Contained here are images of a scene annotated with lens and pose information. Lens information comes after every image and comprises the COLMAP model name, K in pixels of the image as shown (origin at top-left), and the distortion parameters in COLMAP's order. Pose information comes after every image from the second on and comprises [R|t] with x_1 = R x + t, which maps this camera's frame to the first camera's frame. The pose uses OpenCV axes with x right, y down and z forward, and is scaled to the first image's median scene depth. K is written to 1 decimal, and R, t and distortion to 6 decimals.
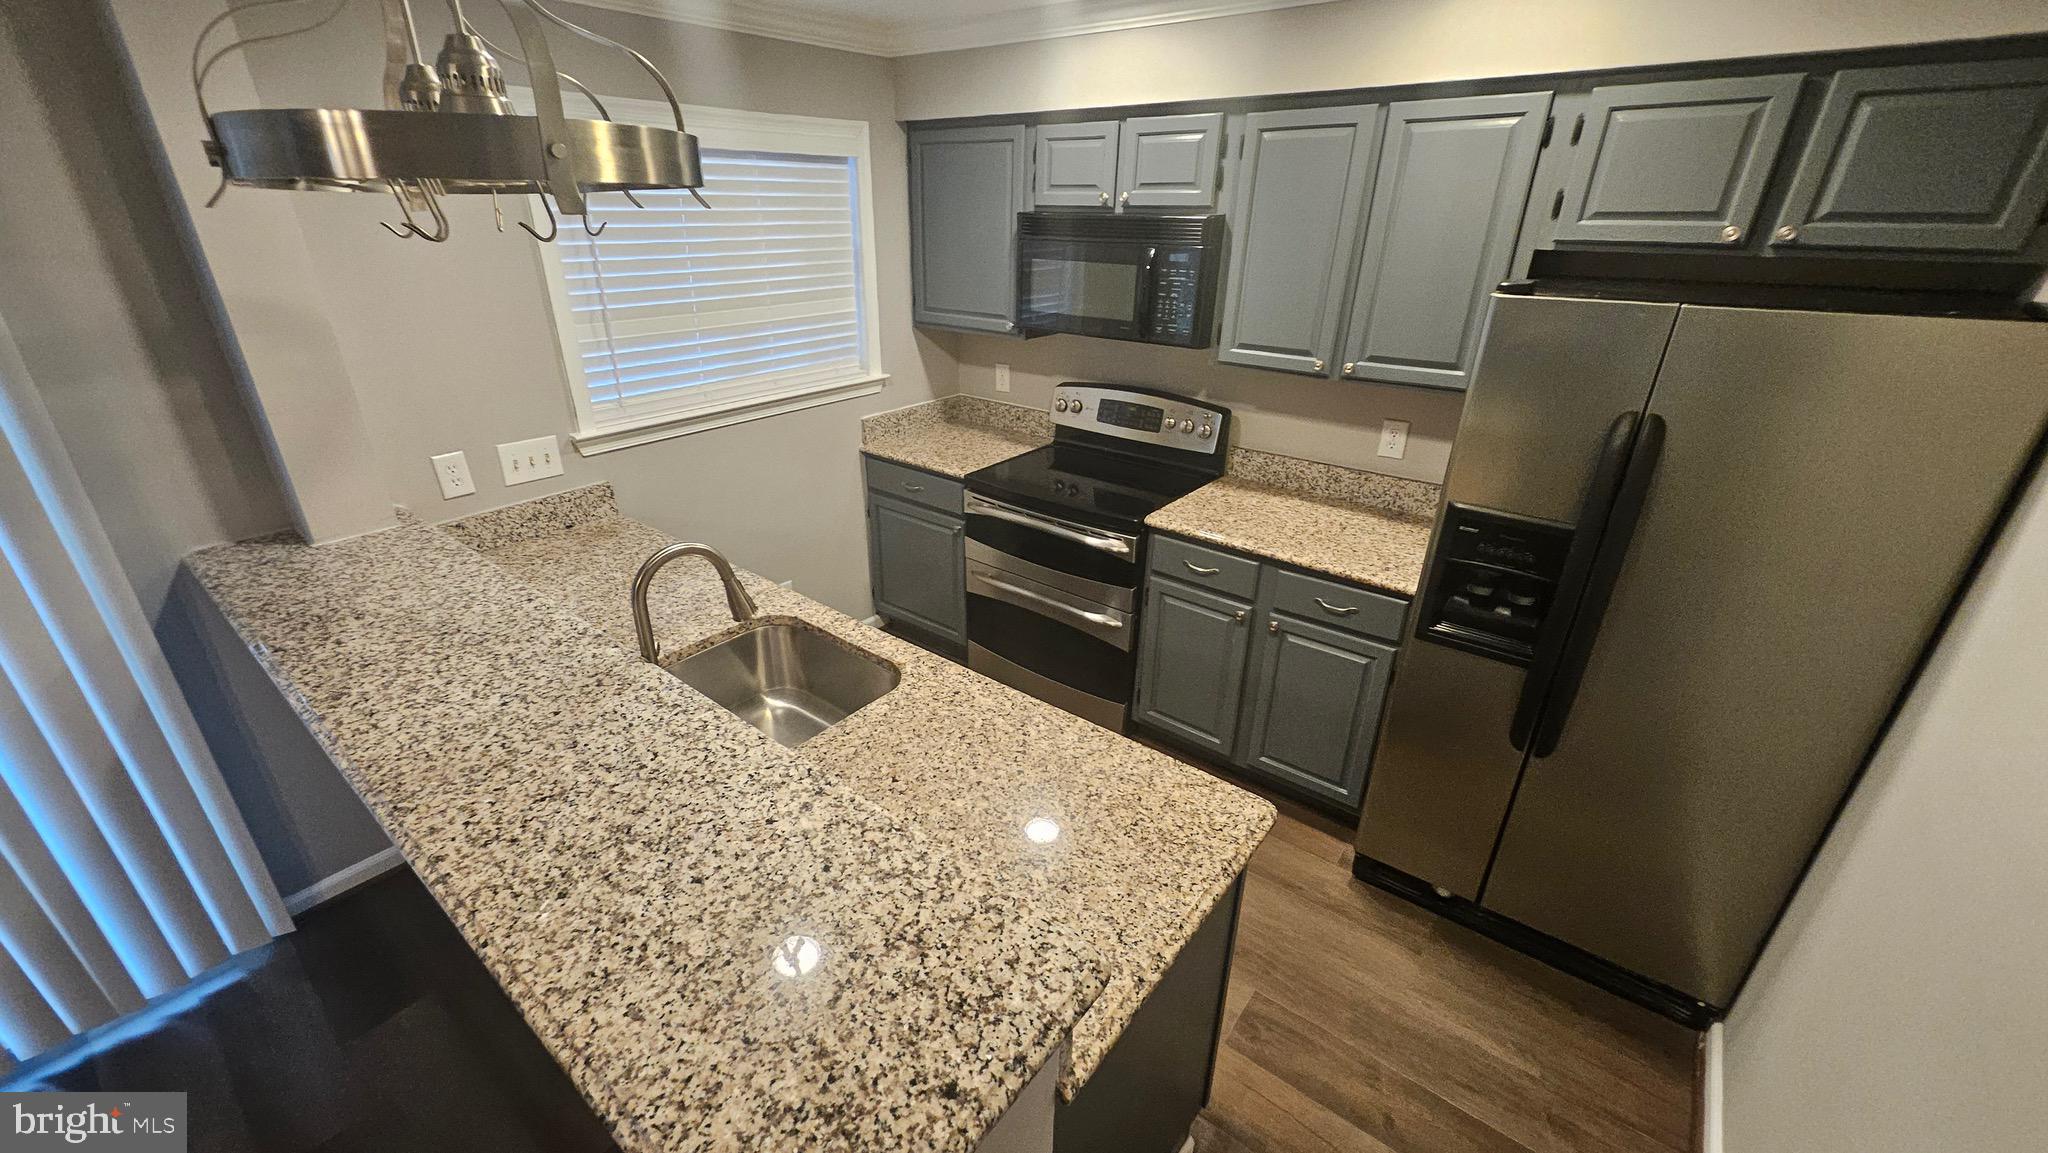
lens RADIAL K [[809.9, 0, 991.0], [0, 809.9, 578.7], [0, 0, 1]] dist [0.008479, -0.001950]
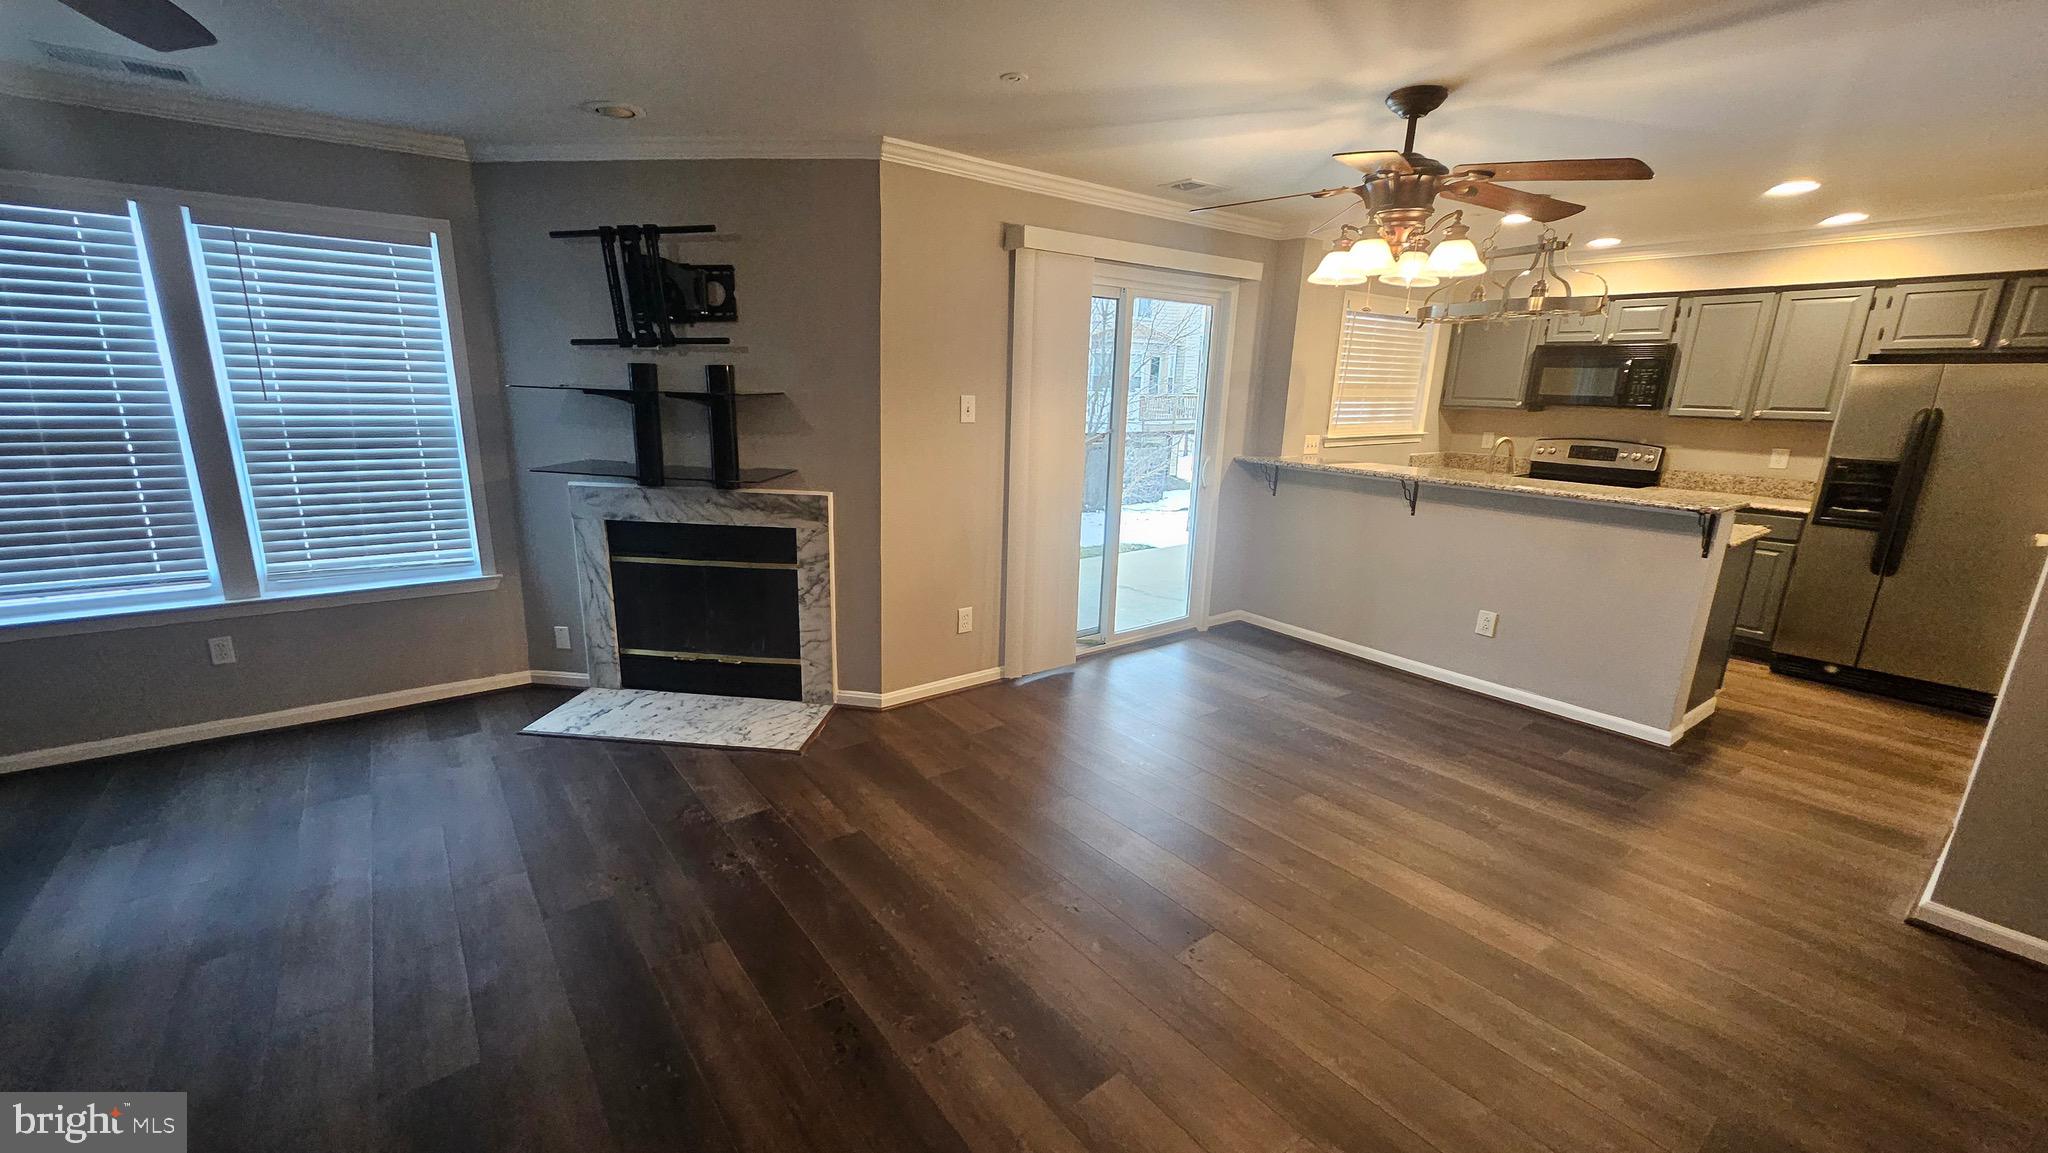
lens RADIAL K [[809.9, 0, 987.3], [0, 809.9, 582.4], [0, 0, 1]] dist [0.008479, -0.001950]
pose [[0.967612, 0.077600, -0.240218, -0.850428], [-0.122087, 0.976745, -0.176248, 0.707563], [0.220955, 0.199867, 0.954585, -1.208663]]
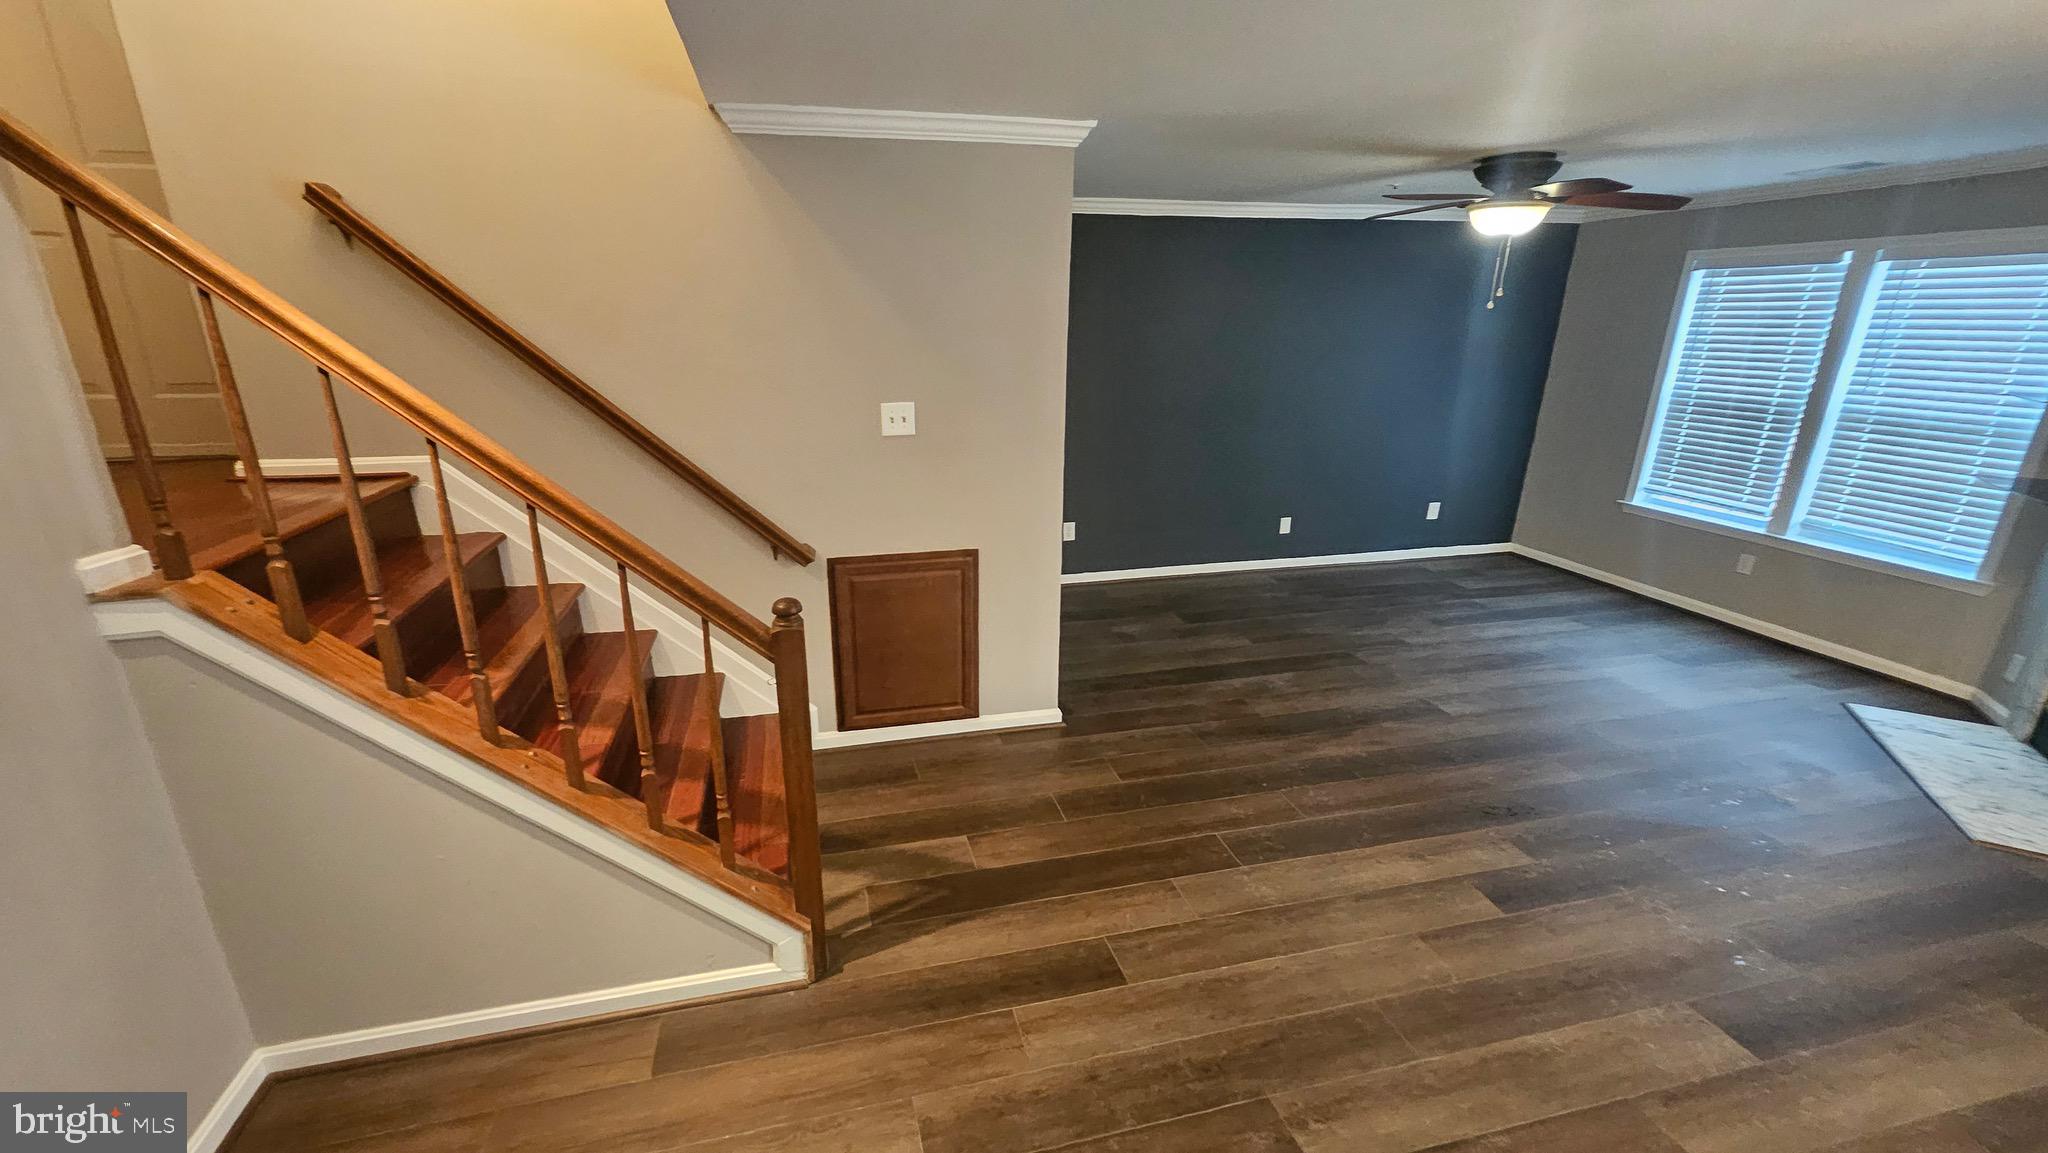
lens RADIAL K [[809.9, 0, 982.3], [0, 809.9, 593.0], [0, 0, 1]] dist [0.008479, -0.001950]
pose [[-0.612049, 0.251231, -0.749853, 0.203284], [-0.333032, 0.778135, 0.532537, 0.358366], [0.717276, 0.575664, -0.392589, -0.679339]]
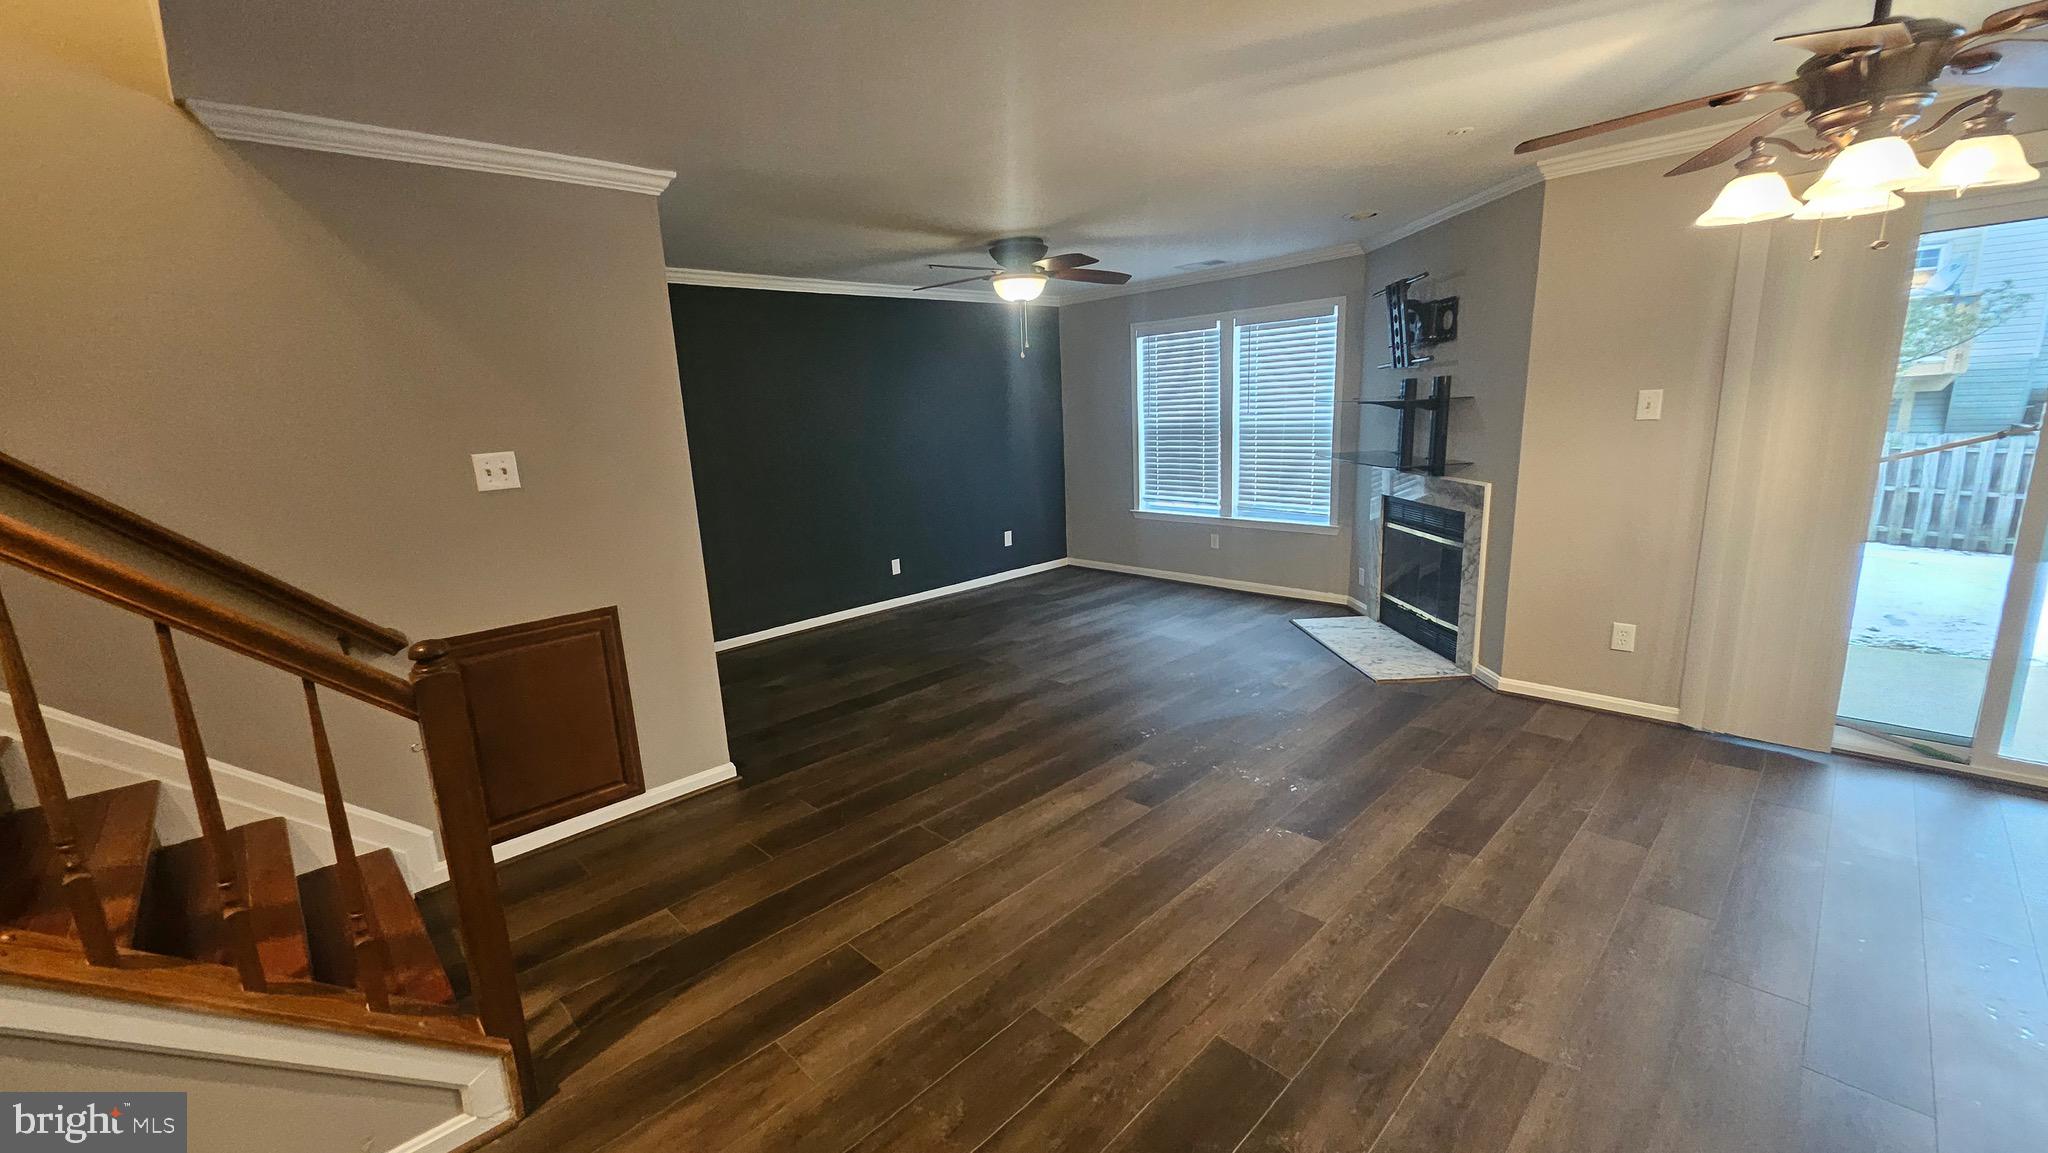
lens RADIAL K [[809.9, 0, 987.2], [0, 809.9, 588.6], [0, 0, 1]] dist [0.008479, -0.001950]
pose [[-0.134815, 0.219779, -0.966190, 0.300765], [-0.370442, 0.893206, 0.254866, 0.471970], [0.919020, 0.392277, -0.039002, -0.693718]]
